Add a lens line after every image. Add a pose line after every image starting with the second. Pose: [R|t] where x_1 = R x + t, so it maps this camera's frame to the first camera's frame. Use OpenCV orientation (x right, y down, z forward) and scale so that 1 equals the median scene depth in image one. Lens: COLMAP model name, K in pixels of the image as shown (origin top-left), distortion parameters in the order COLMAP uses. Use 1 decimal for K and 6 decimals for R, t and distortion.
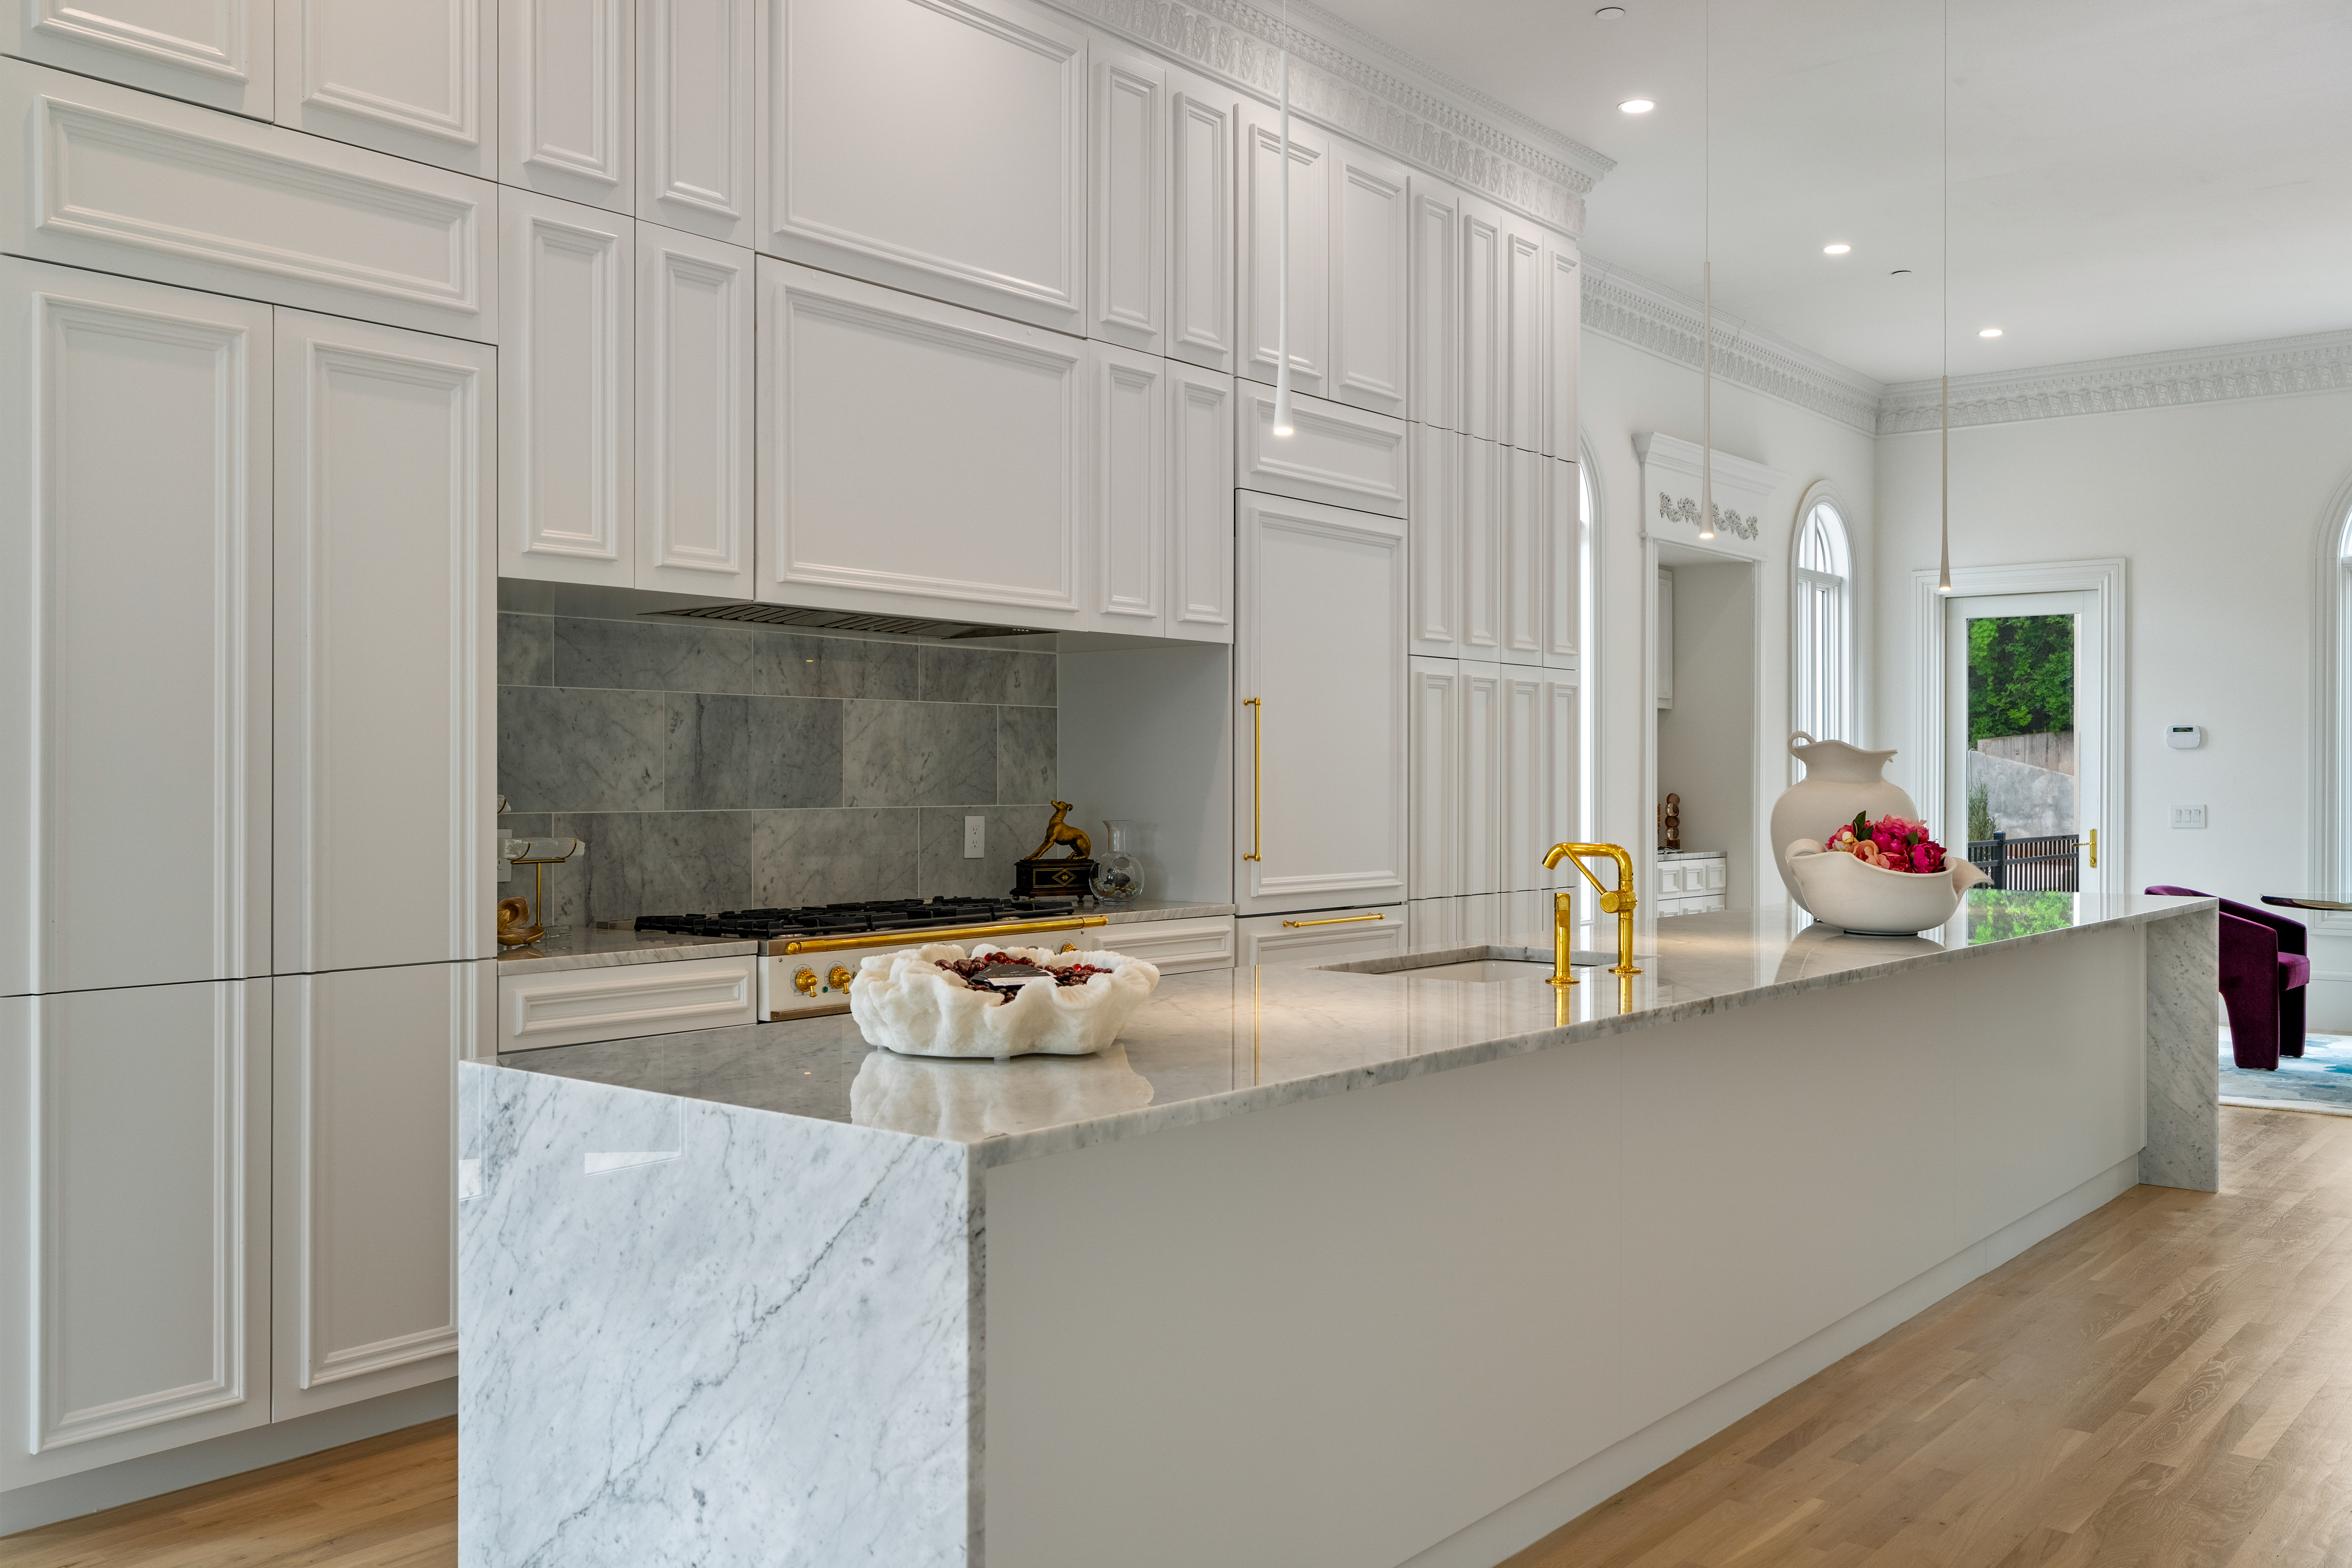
lens RADIAL K [[1979.4, 0, 1179.4], [0, 1979.4, 784.8], [0, 0, 1]] dist [0.014860, -0.003830]
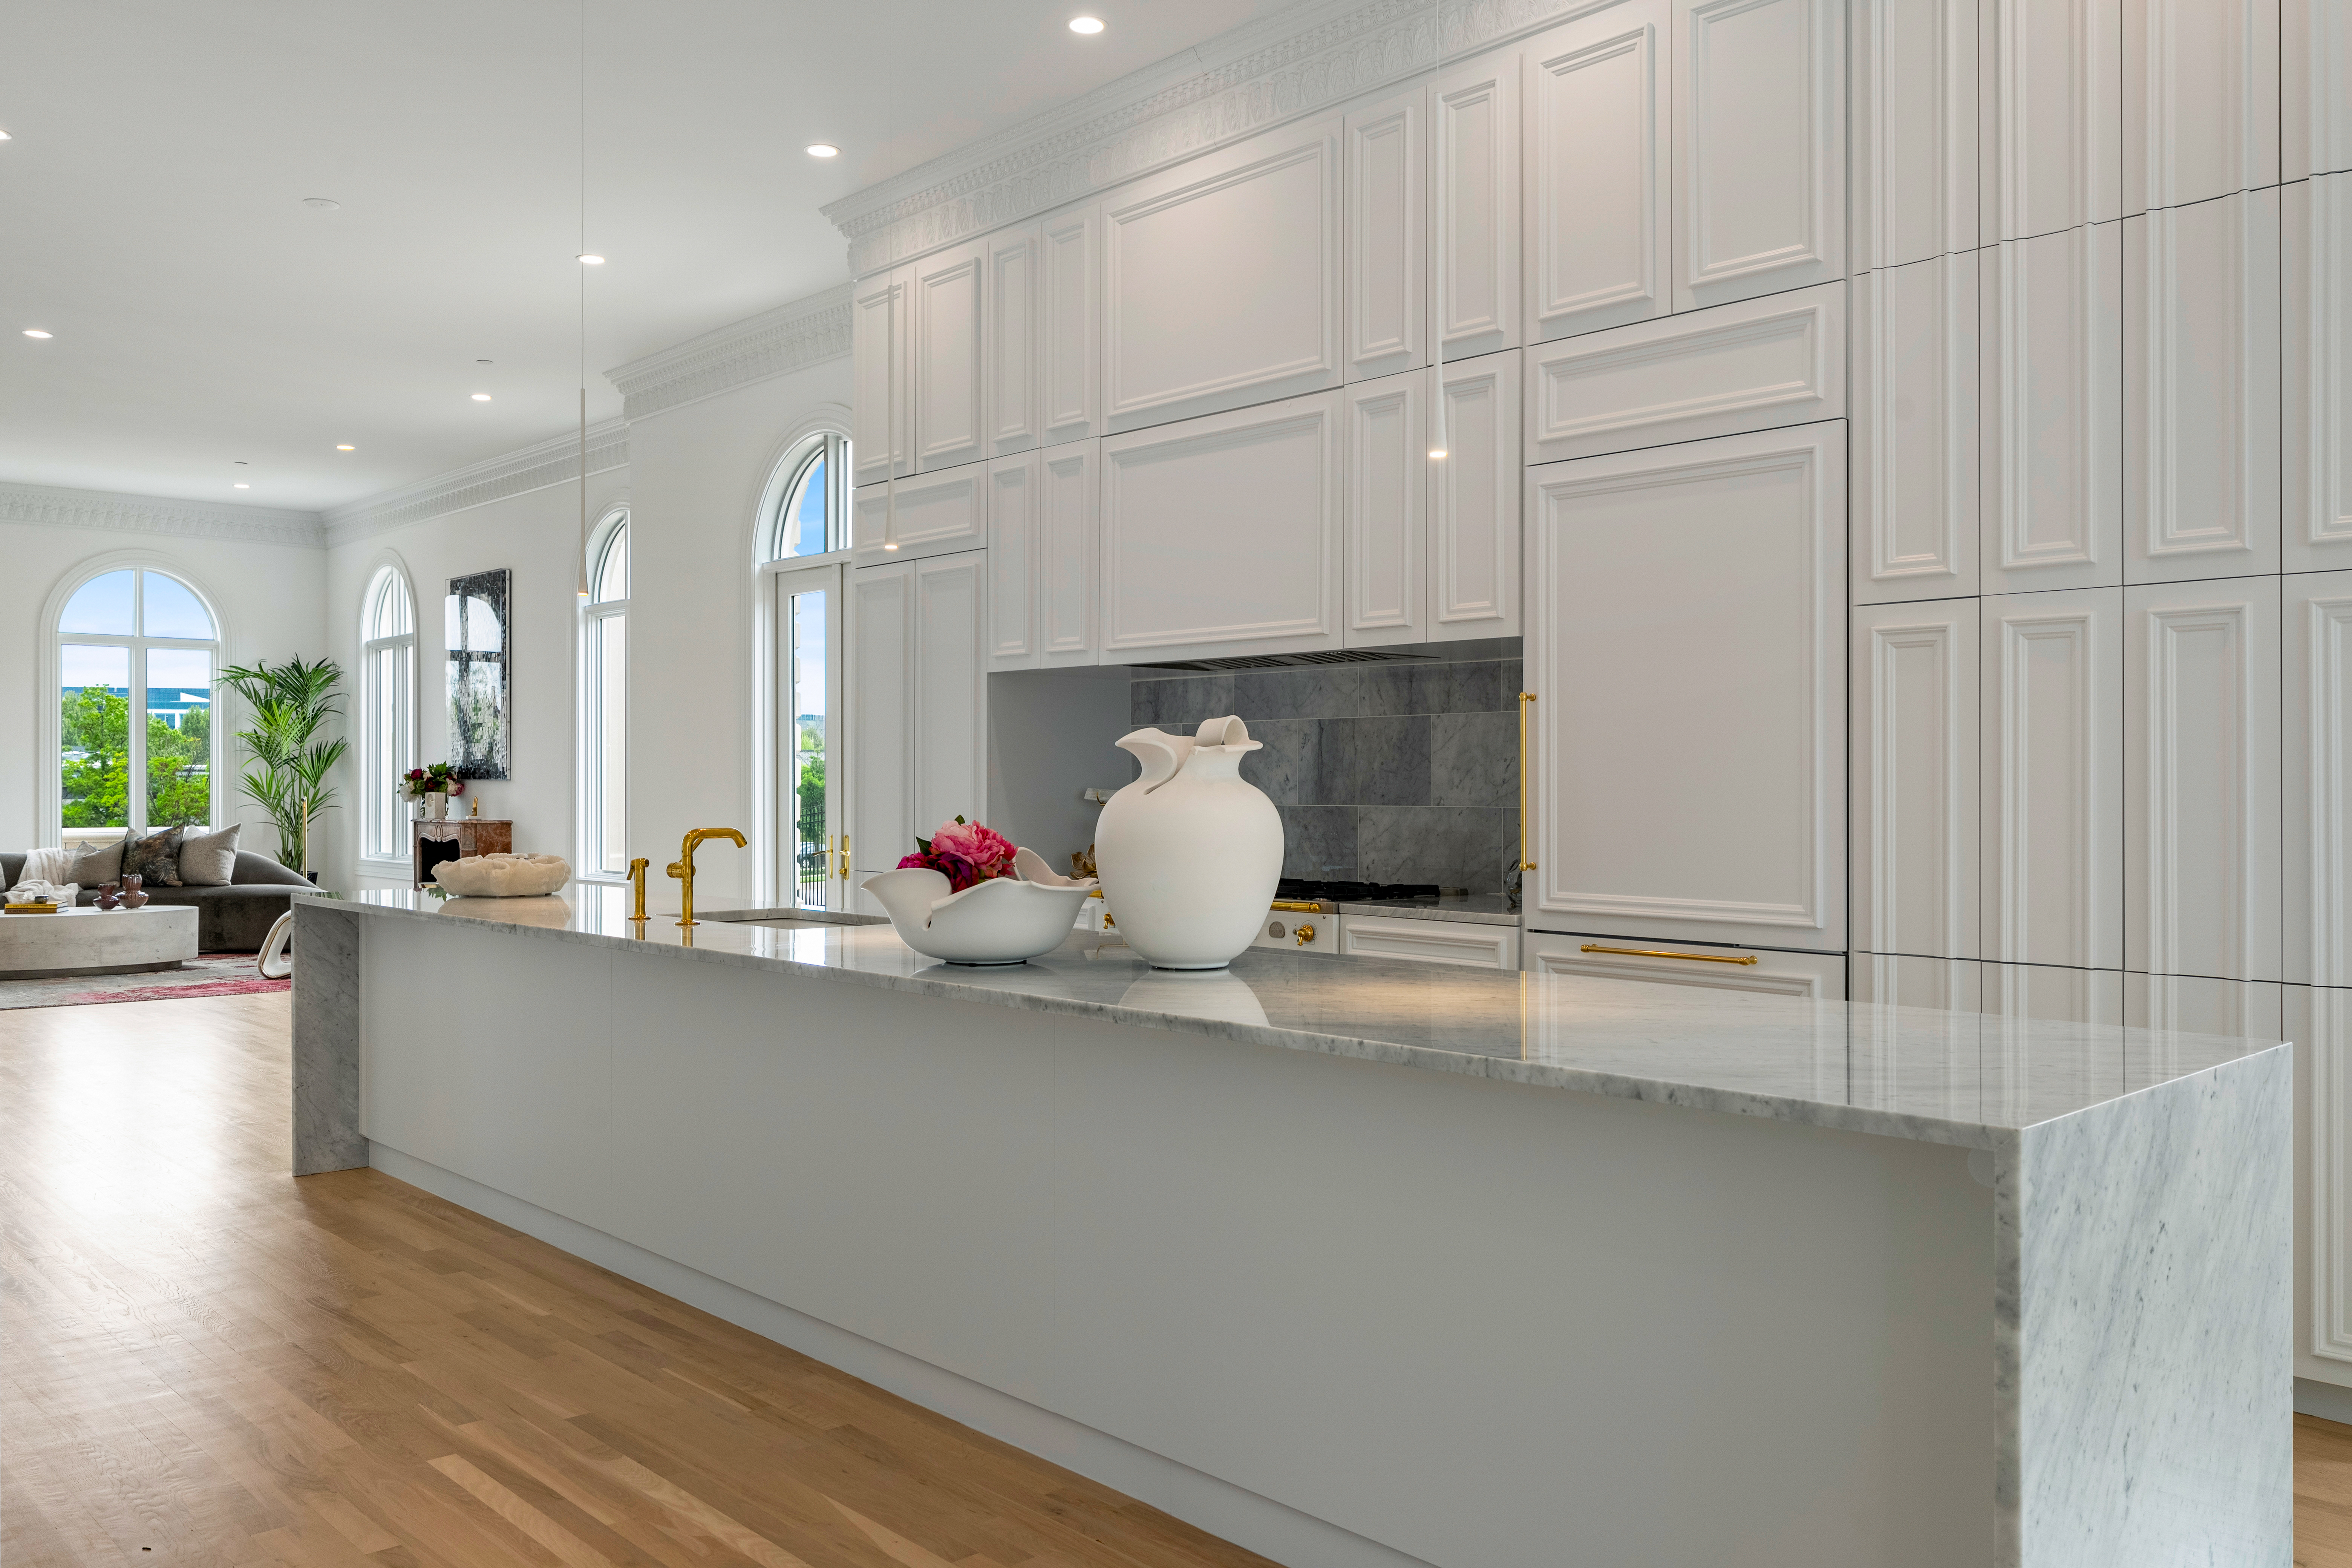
lens RADIAL K [[1817.3, 0, 1178.8], [0, 1817.3, 777.9], [0, 0, 1]] dist [0.000400, 0.001239]
pose [[-0.132885, -0.005224, -0.991118, 0.992563], [-0.003858, 0.999981, -0.004754, 0.000426], [0.991124, 0.003192, -0.132903, 1.059952]]
